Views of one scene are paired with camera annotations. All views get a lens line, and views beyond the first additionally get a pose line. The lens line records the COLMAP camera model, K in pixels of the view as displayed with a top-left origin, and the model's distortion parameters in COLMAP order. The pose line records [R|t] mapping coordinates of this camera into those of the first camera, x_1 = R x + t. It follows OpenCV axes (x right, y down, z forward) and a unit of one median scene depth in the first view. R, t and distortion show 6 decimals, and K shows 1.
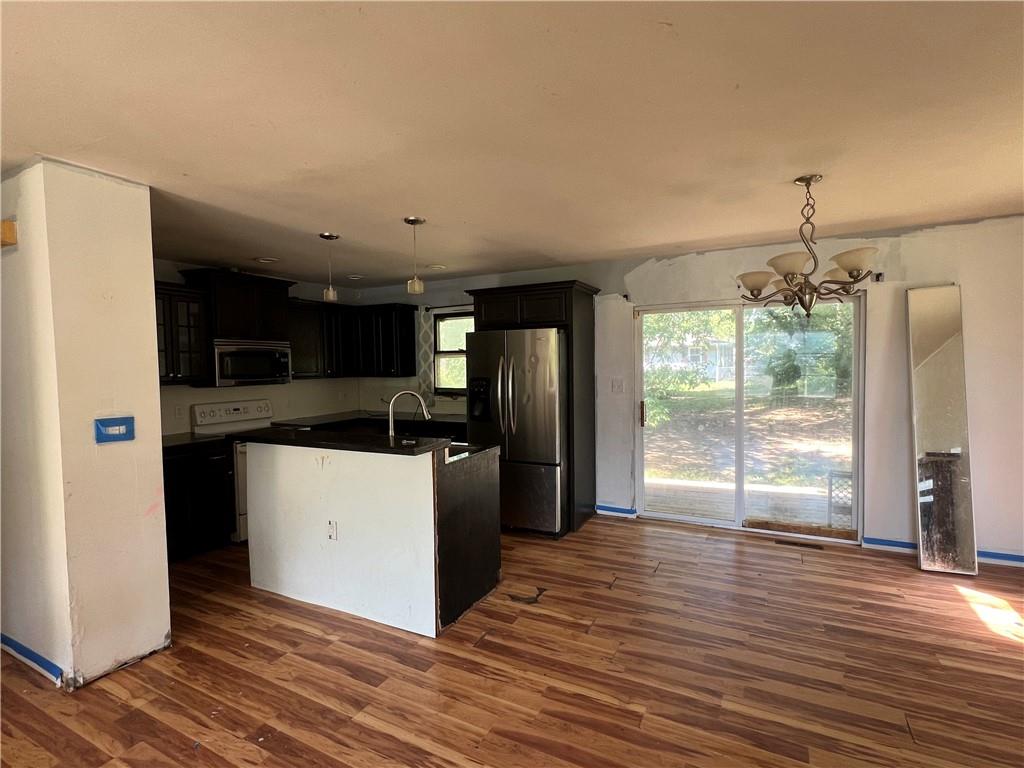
lens RADIAL K [[499.5, 0, 509.5], [0, 499.5, 385.1], [0, 0, 1]] dist [-0.002228, -0.000584]
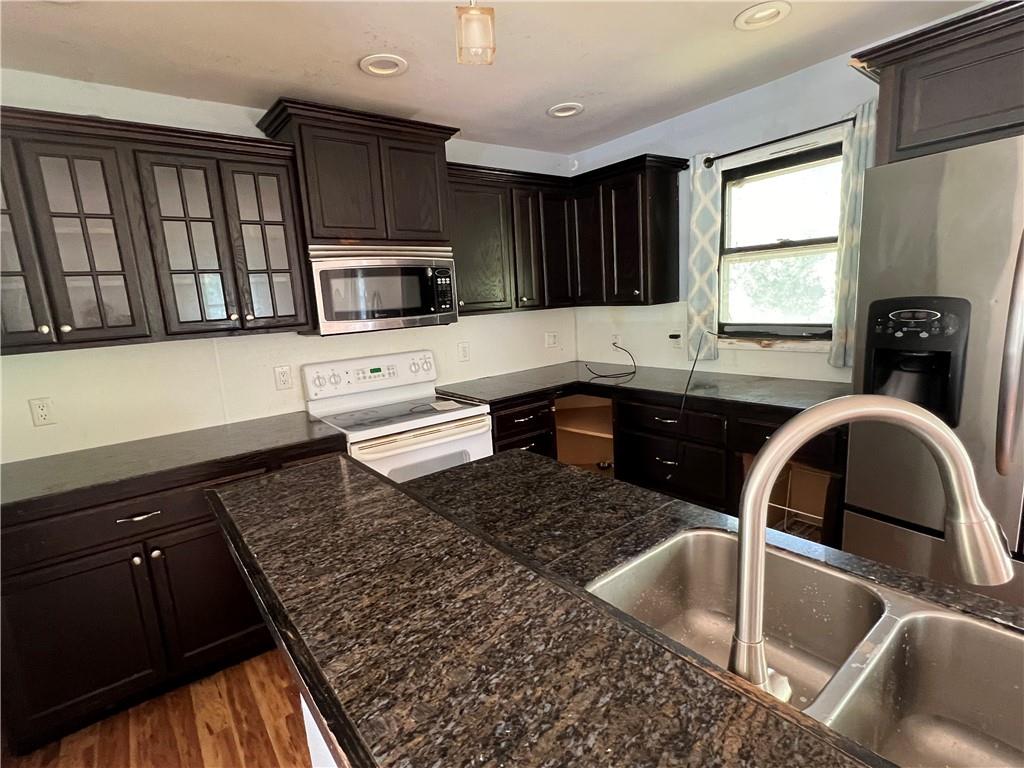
lens RADIAL K [[499.5, 0, 510.7], [0, 499.5, 387.7], [0, 0, 1]] dist [-0.002228, -0.000584]
pose [[0.910223, 0.031626, -0.412910, -0.132776], [0.030559, 0.989232, 0.143132, -0.009006], [0.412990, -0.142900, 0.899455, 0.450760]]
